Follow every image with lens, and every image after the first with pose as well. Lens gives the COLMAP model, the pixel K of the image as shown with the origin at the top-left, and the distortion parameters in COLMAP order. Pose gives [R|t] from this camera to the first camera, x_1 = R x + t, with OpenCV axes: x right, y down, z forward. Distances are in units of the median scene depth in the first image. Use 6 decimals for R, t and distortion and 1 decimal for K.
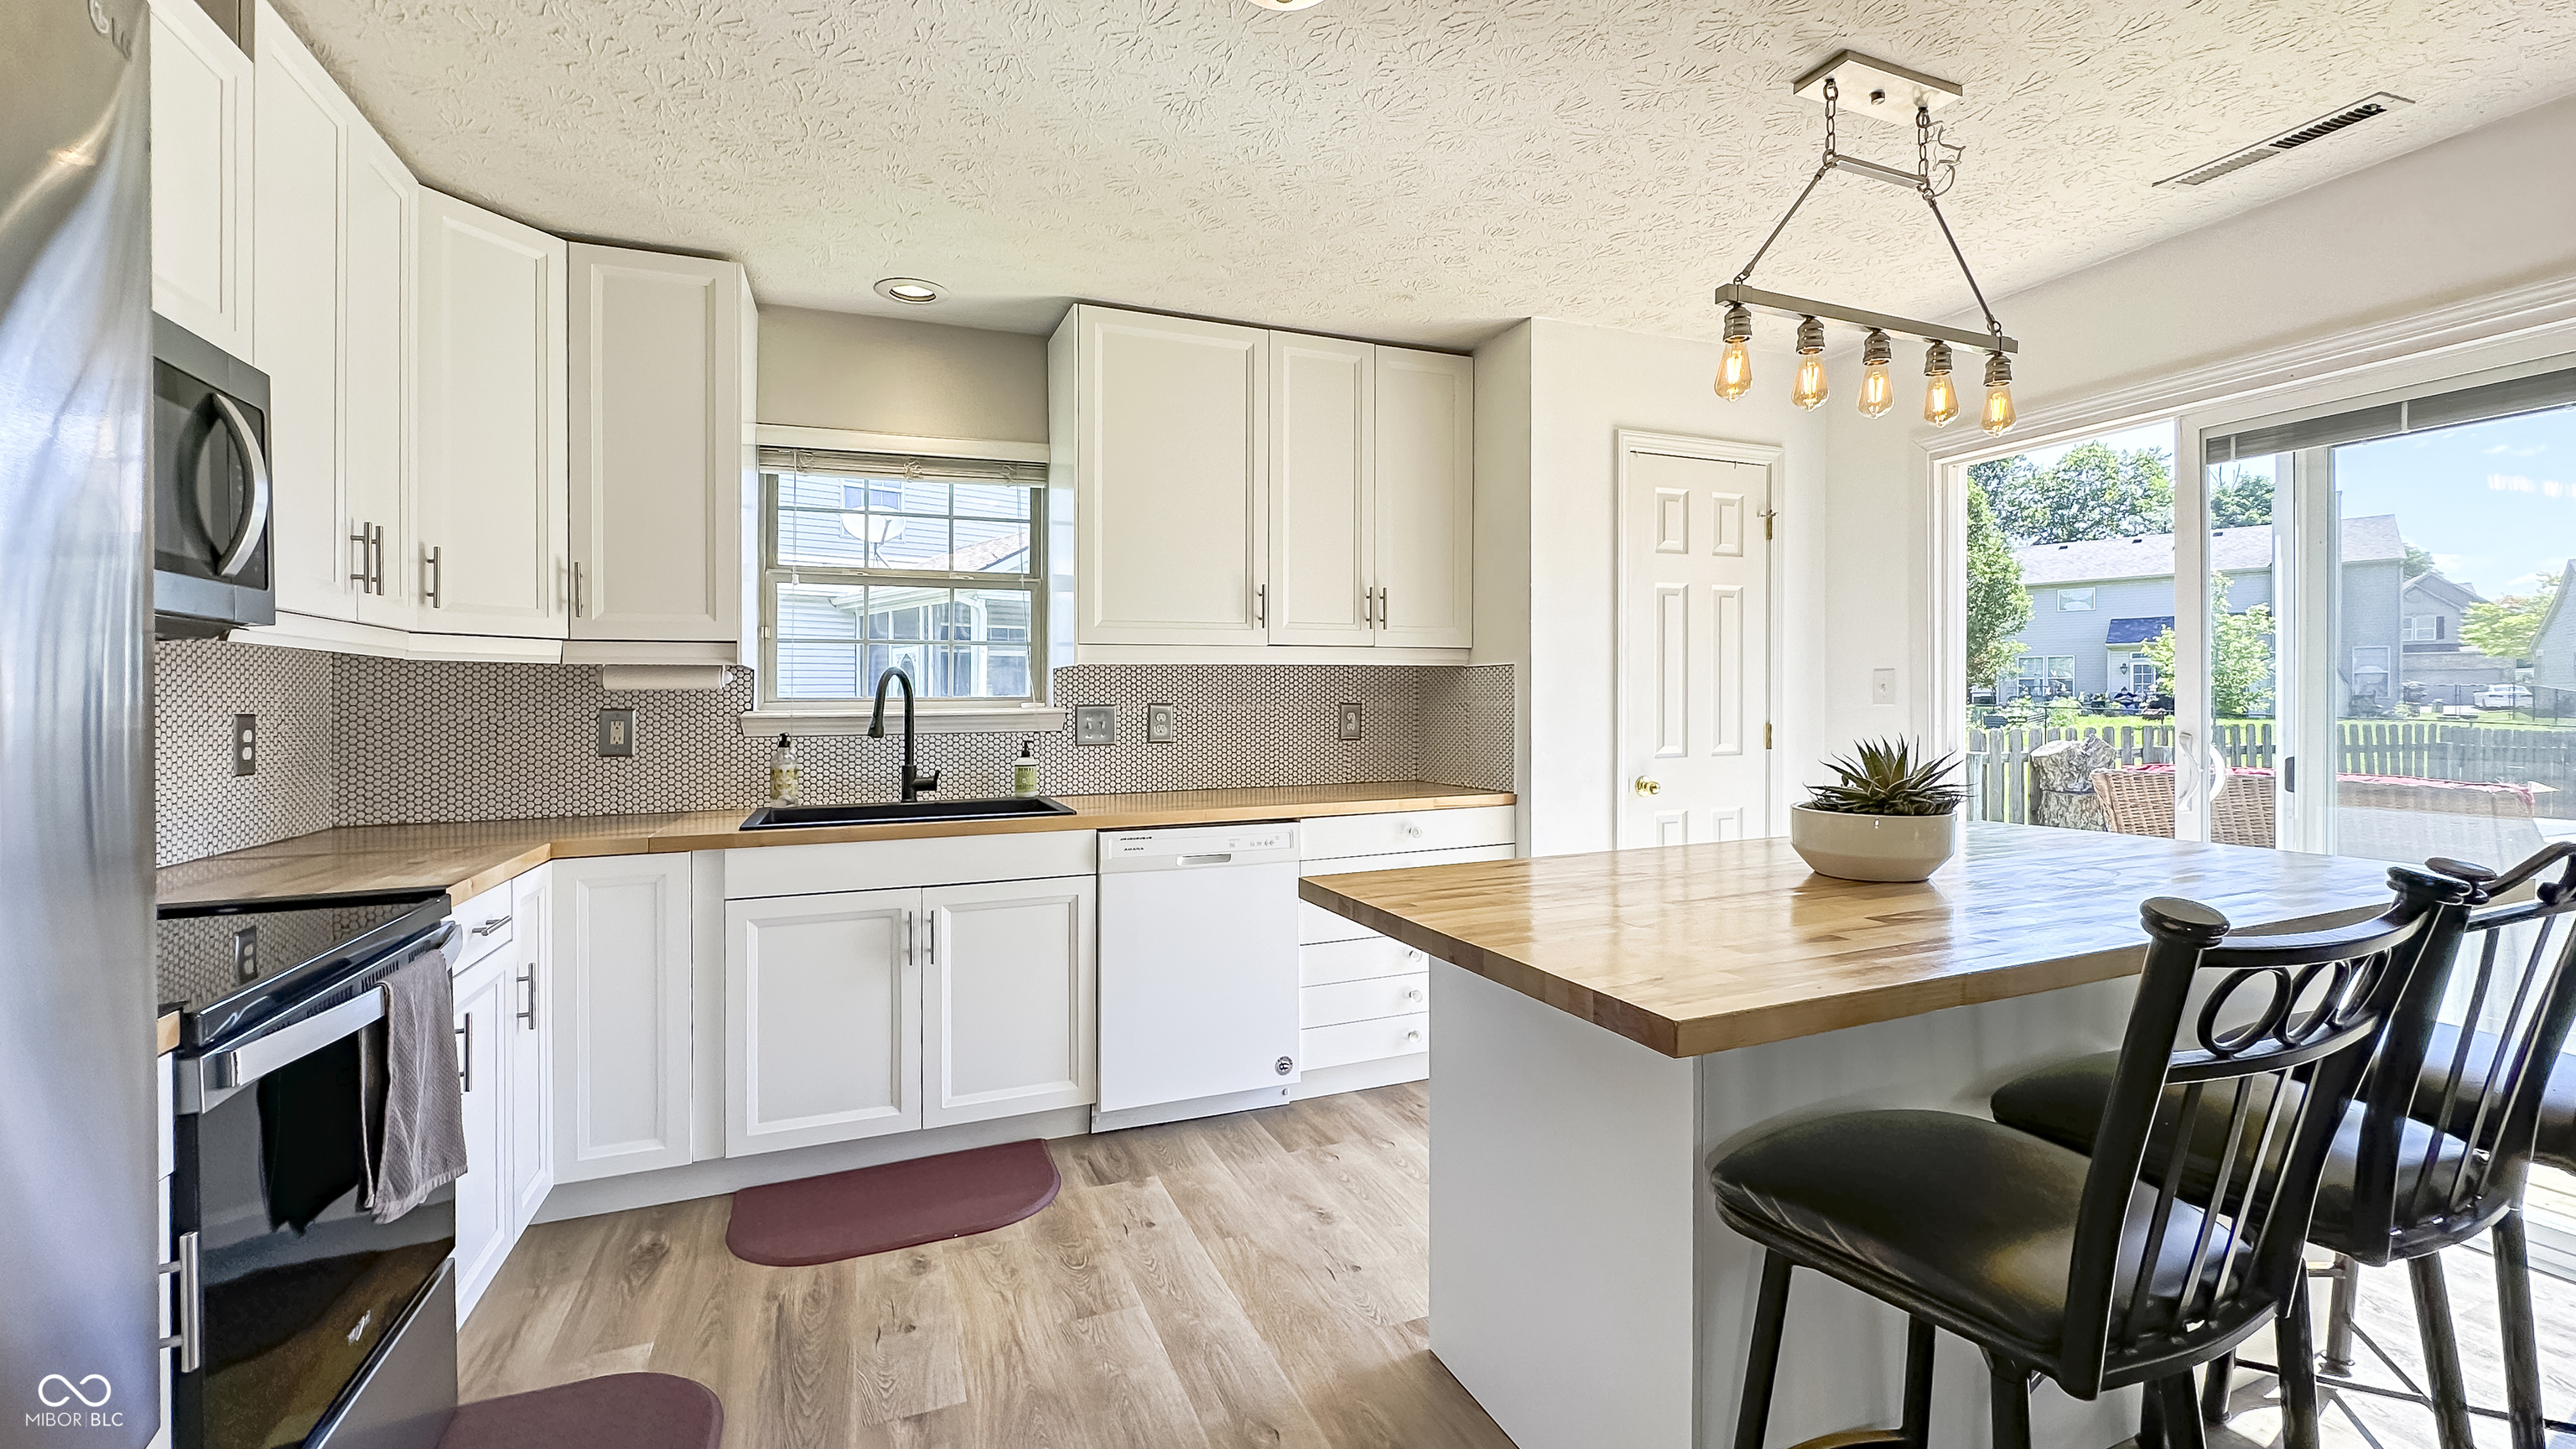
lens RADIAL K [[1041.2, 0, 1288.2], [0, 1041.2, 724.1], [0, 0, 1]] dist [-0.000708, 0.000012]
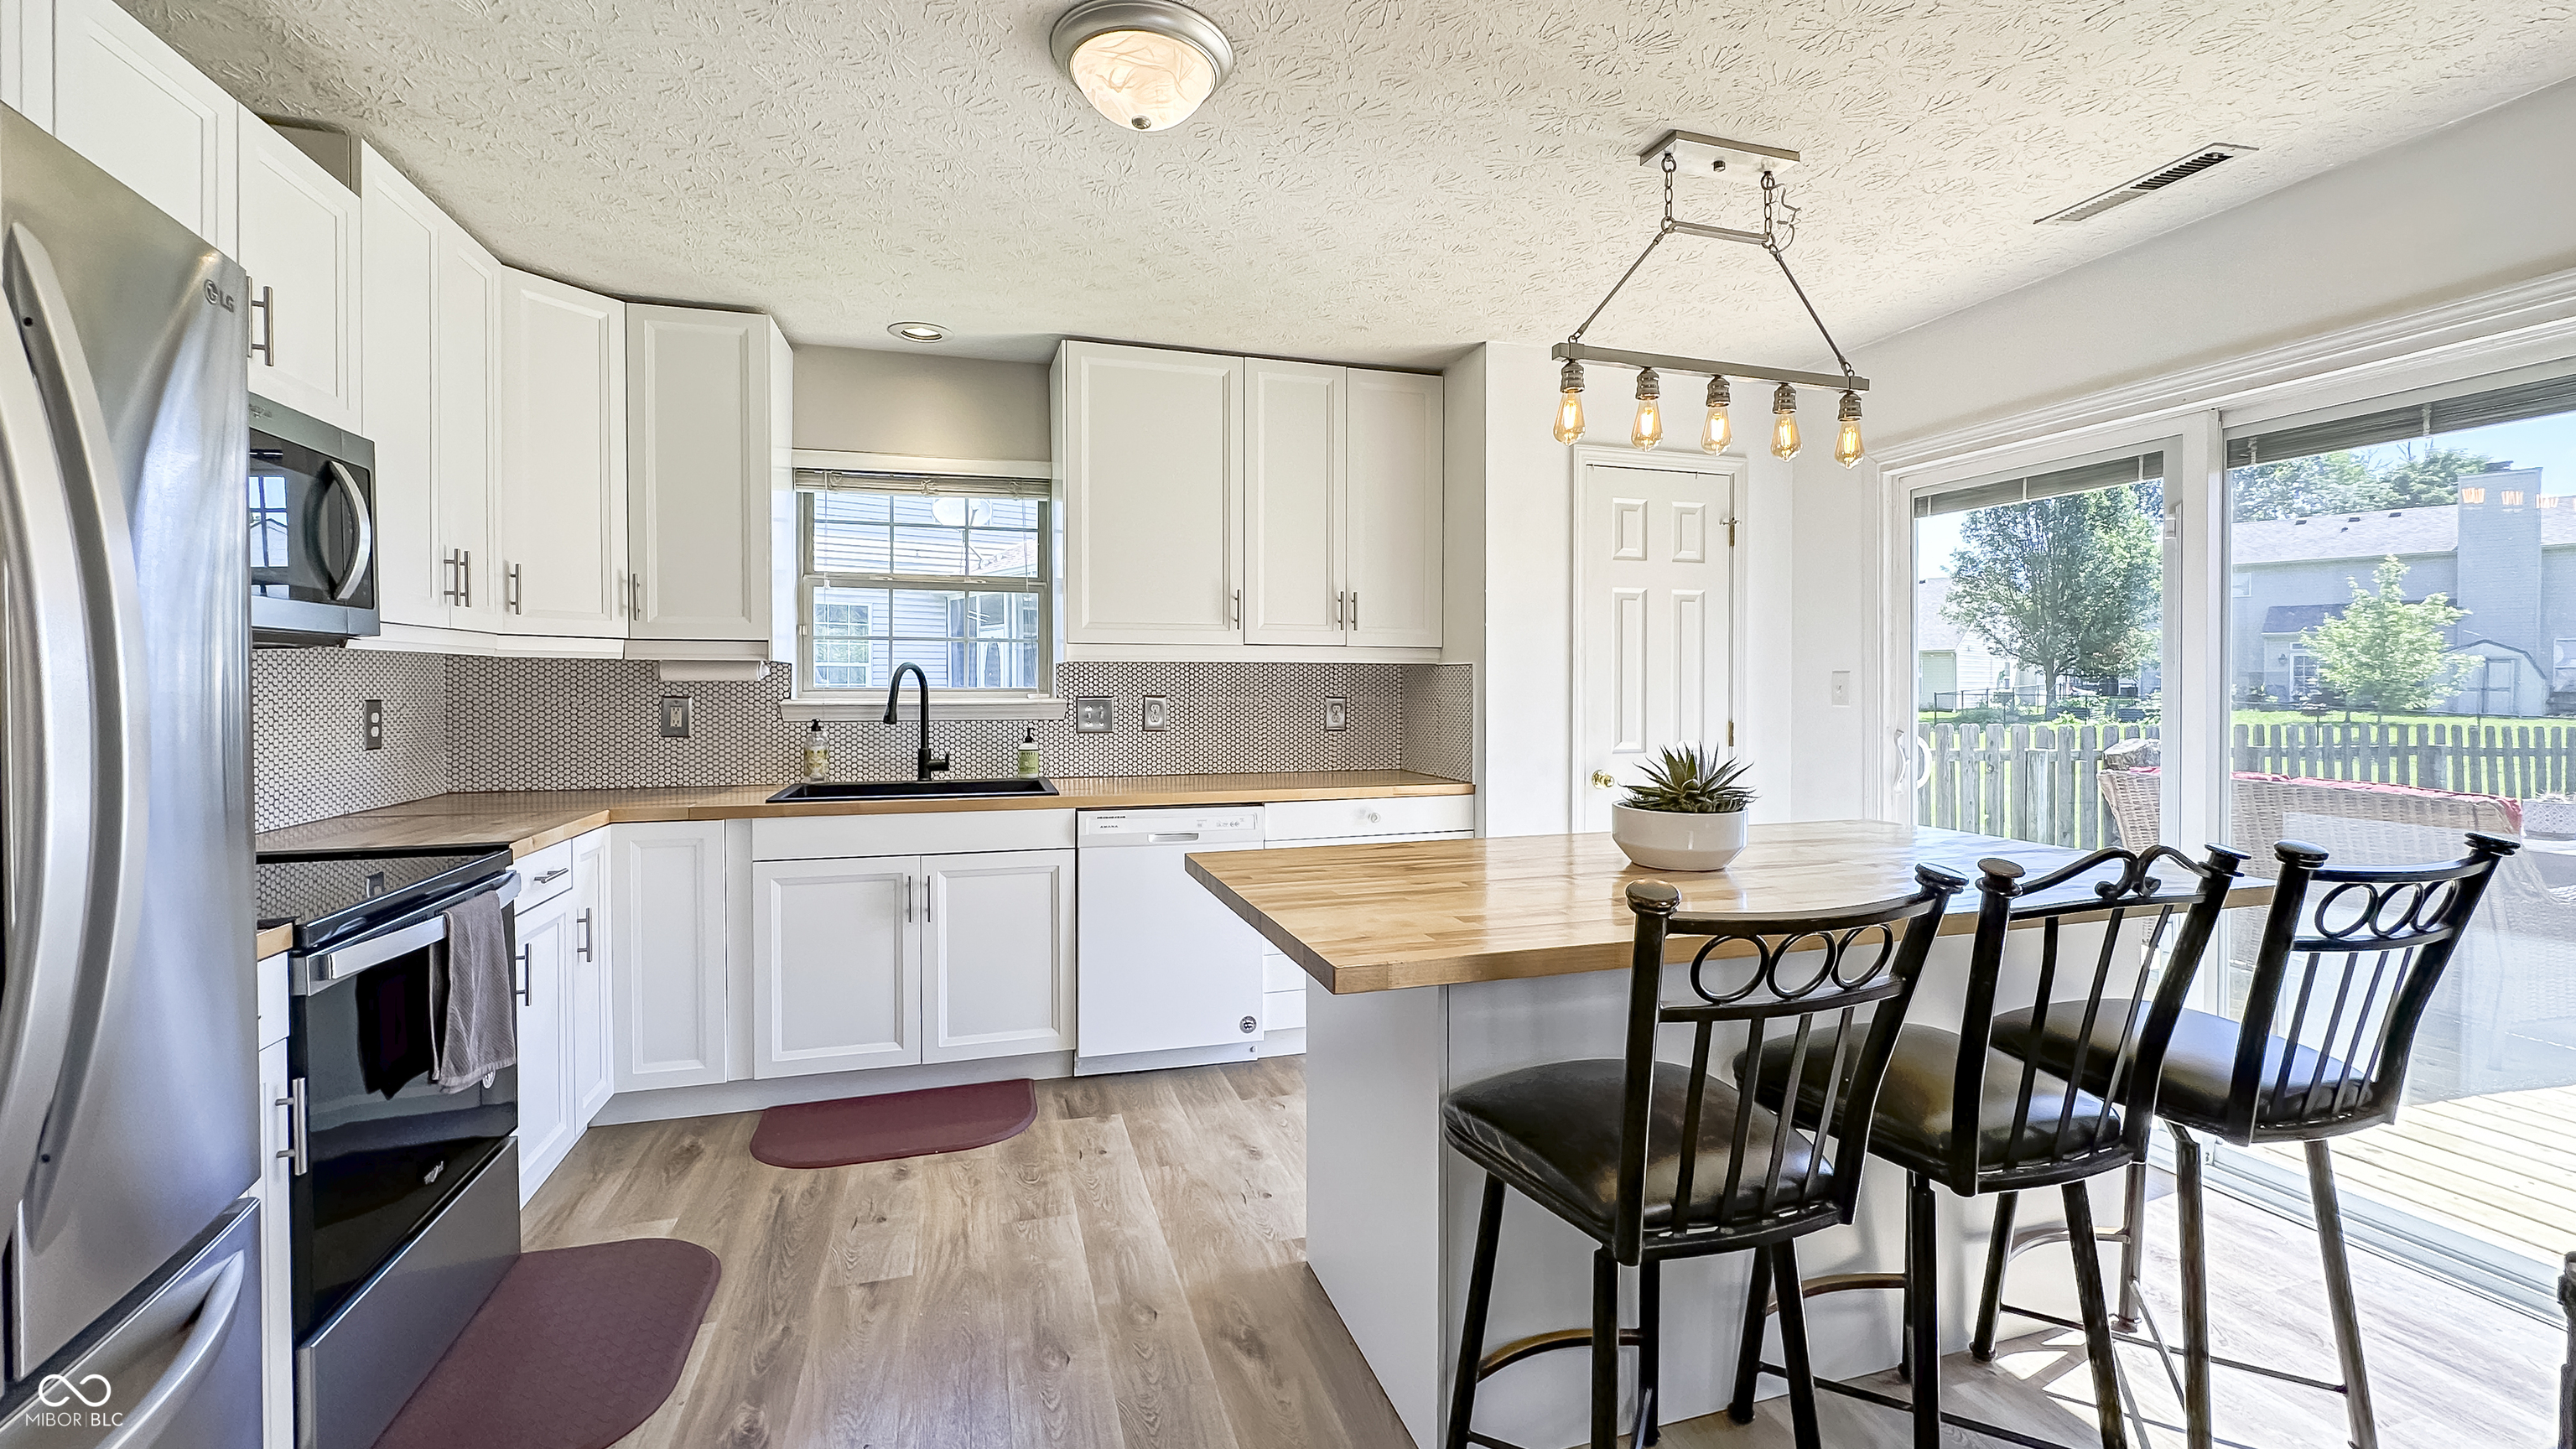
lens RADIAL K [[1037.7, 0, 1291.0], [0, 1037.7, 727.9], [0, 0, 1]] dist [-0.001013, 0.000065]
pose [[0.996184, 0.015889, -0.085824, 0.165967], [-0.014098, 0.999671, 0.021434, -0.016071], [0.086137, -0.020142, 0.996080, -0.115975]]
